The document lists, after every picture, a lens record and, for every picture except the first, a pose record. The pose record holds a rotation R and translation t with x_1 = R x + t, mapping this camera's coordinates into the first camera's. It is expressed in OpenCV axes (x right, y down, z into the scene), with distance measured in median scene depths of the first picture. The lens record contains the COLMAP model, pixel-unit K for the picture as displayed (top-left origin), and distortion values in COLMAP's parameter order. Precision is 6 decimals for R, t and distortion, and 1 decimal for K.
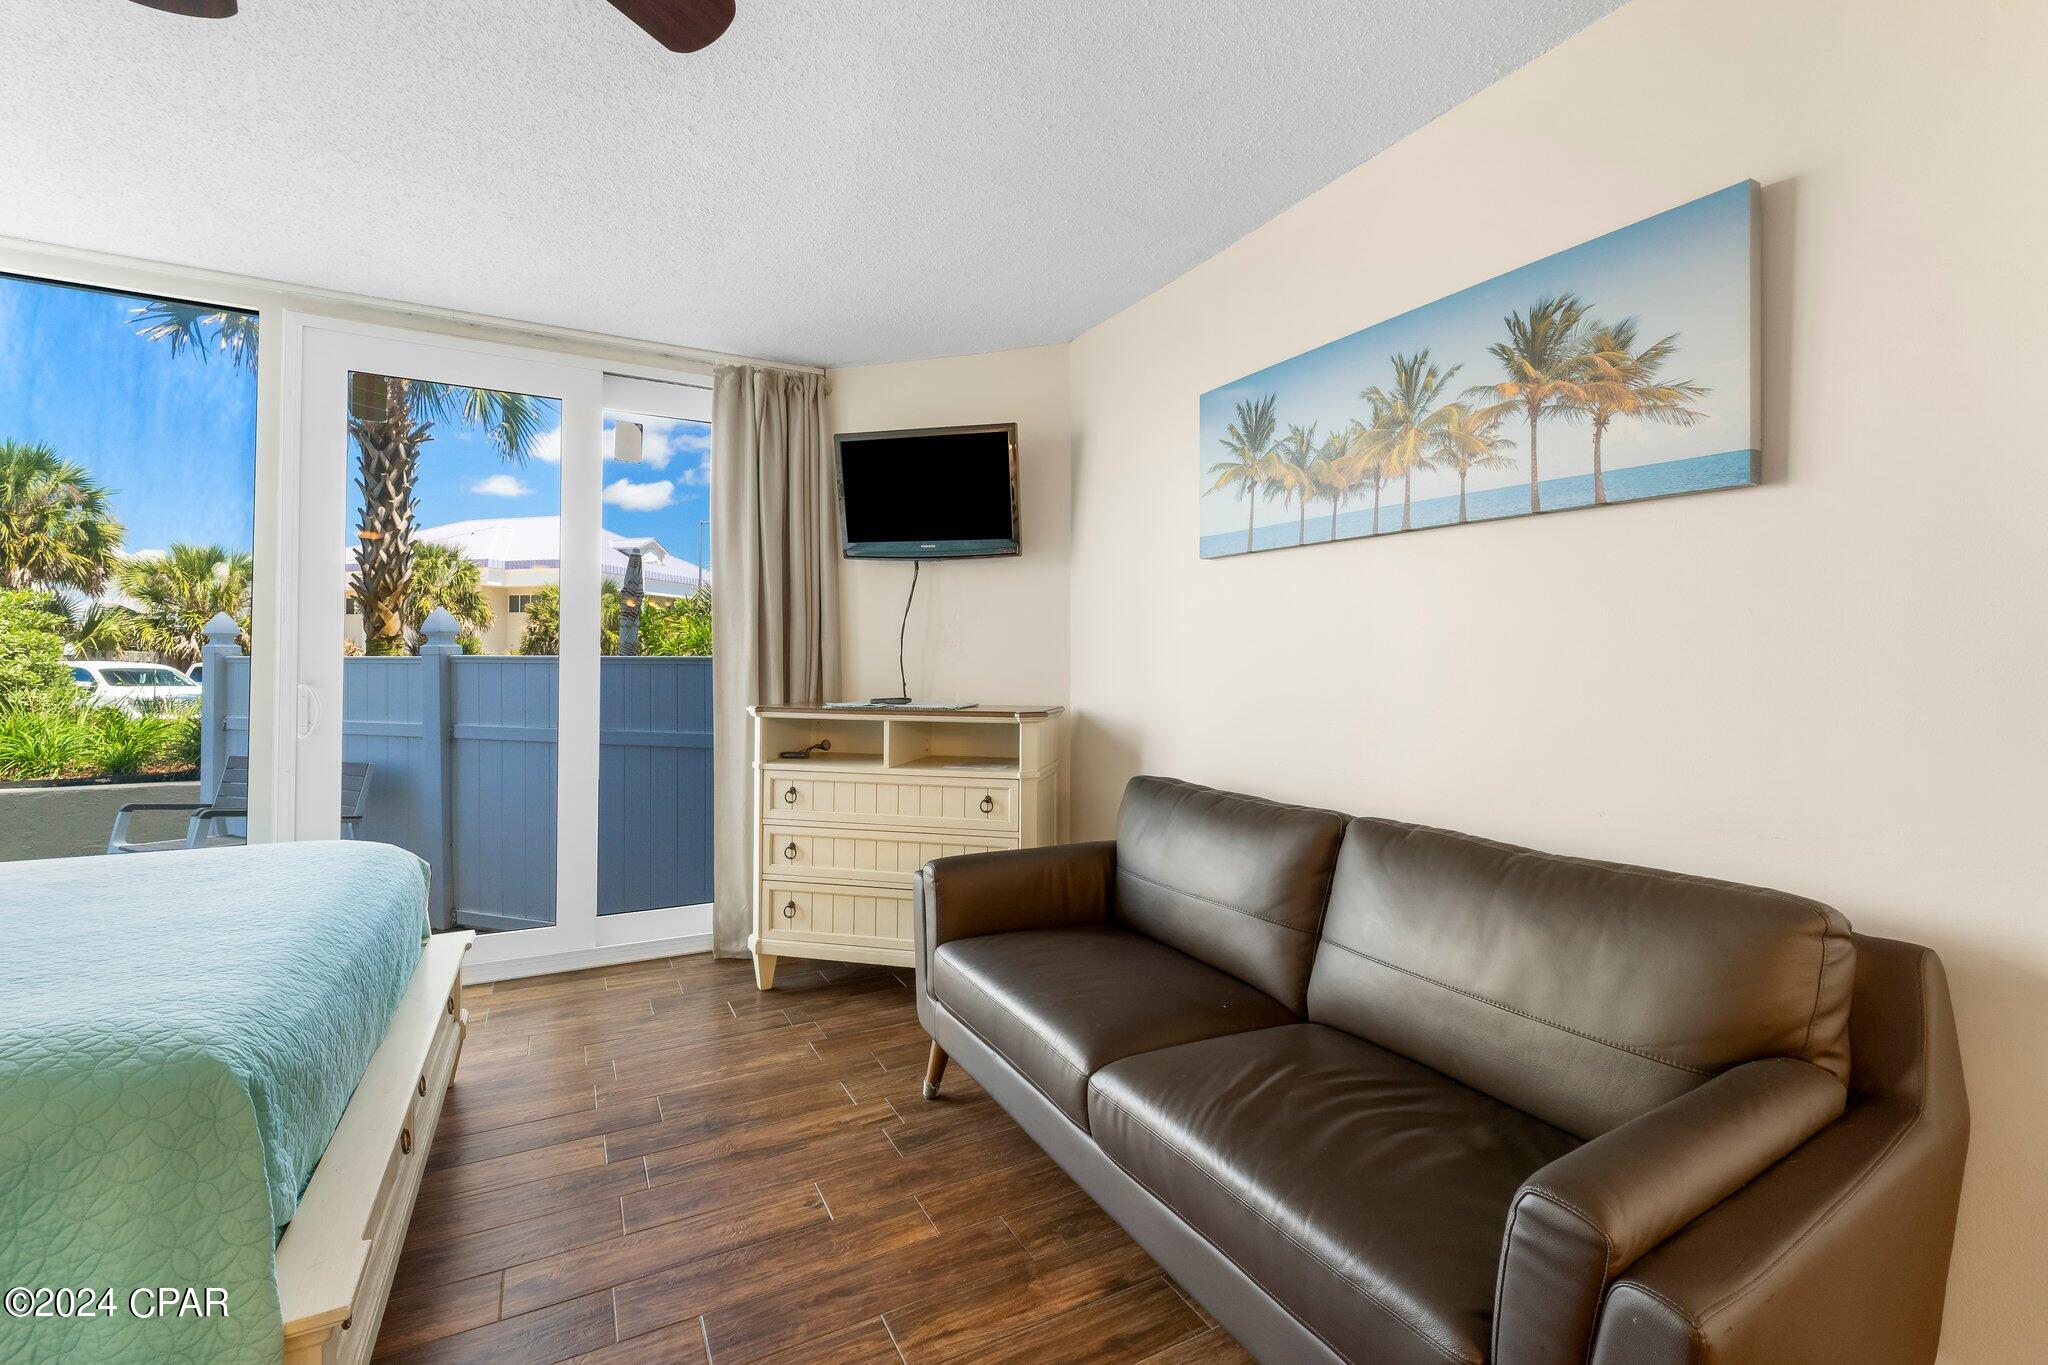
lens RADIAL K [[864.8, 0, 1019.3], [0, 864.8, 651.0], [0, 0, 1]] dist [-0.003496, -0.000727]
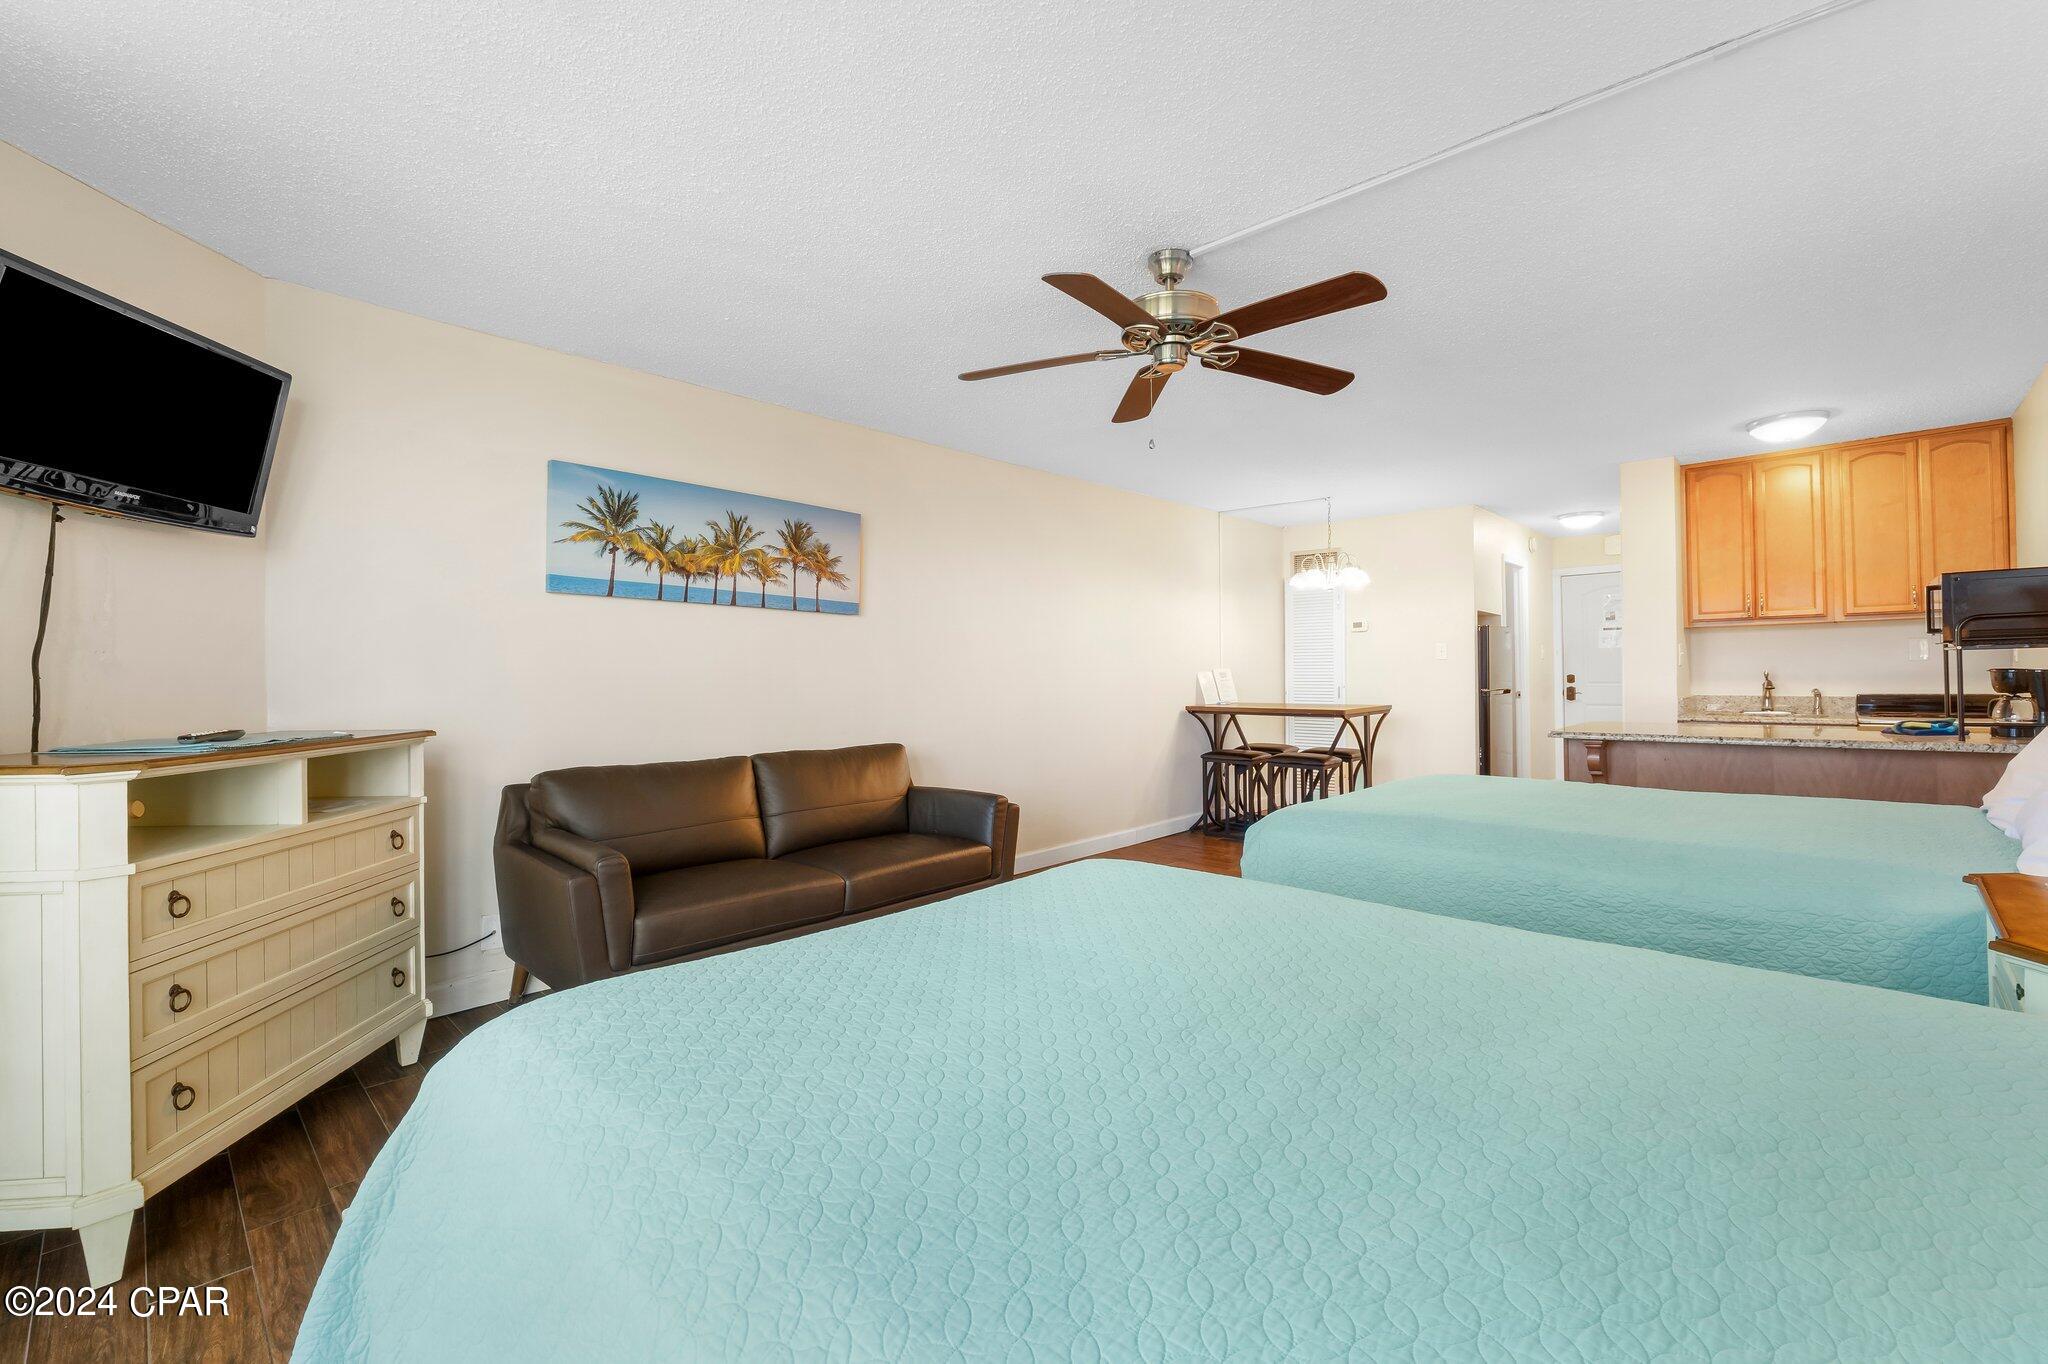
lens RADIAL K [[858.4, 0, 1020.4], [0, 858.4, 662.4], [0, 0, 1]] dist [-0.002834, -0.000372]
pose [[-0.310450, 0.010333, 0.950534, -1.017952], [-0.008277, 0.999874, -0.013573, 0.004965], [-0.950554, -0.012081, -0.310325, 0.645858]]
